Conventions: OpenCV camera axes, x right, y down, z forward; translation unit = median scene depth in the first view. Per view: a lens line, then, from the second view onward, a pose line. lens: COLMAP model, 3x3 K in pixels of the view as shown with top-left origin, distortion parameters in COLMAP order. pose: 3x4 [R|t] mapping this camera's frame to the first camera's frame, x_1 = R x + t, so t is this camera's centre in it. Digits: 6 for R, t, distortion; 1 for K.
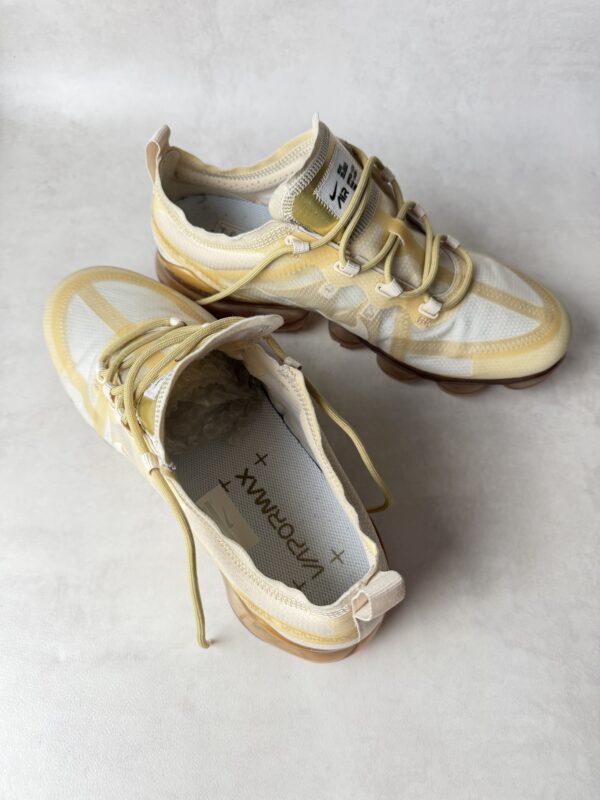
lens RADIAL K [[614.9, 0, 300.0], [0, 614.9, 400.0], [0, 0, 1]] dist [-0.006966, 0.001970]
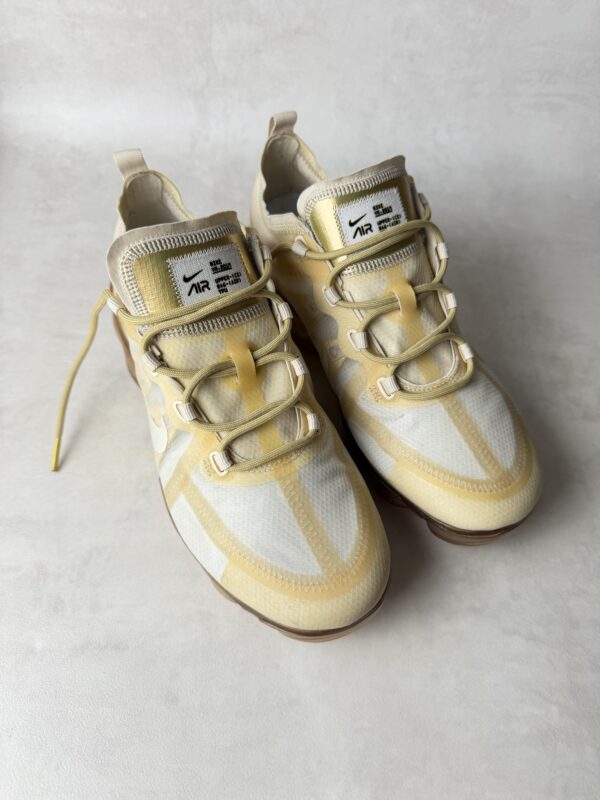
lens RADIAL K [[614.9, 0, 300.0], [0, 614.9, 400.0], [0, 0, 1]] dist [-0.006966, 0.001970]
pose [[0.999887, -0.001959, 0.014901, 0.002727], [0.003771, 0.992451, -0.122580, 0.149287], [-0.014548, 0.122622, 0.992347, 0.006719]]
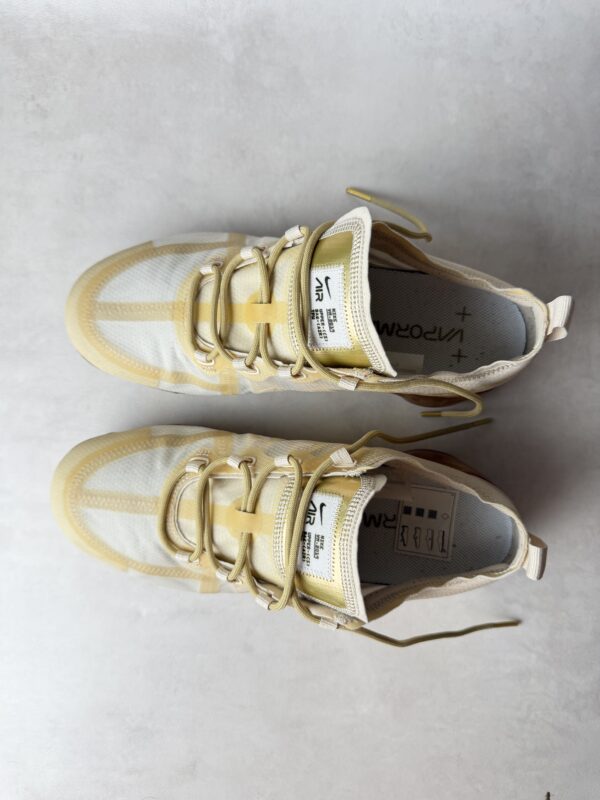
lens RADIAL K [[614.9, 0, 300.0], [0, 614.9, 400.0], [0, 0, 1]] dist [-0.006966, 0.001970]
pose [[0.999377, -0.007468, -0.034495, -0.023558], [0.022096, 0.894499, 0.446523, -0.486498], [0.027522, -0.447007, 0.894107, 0.083279]]
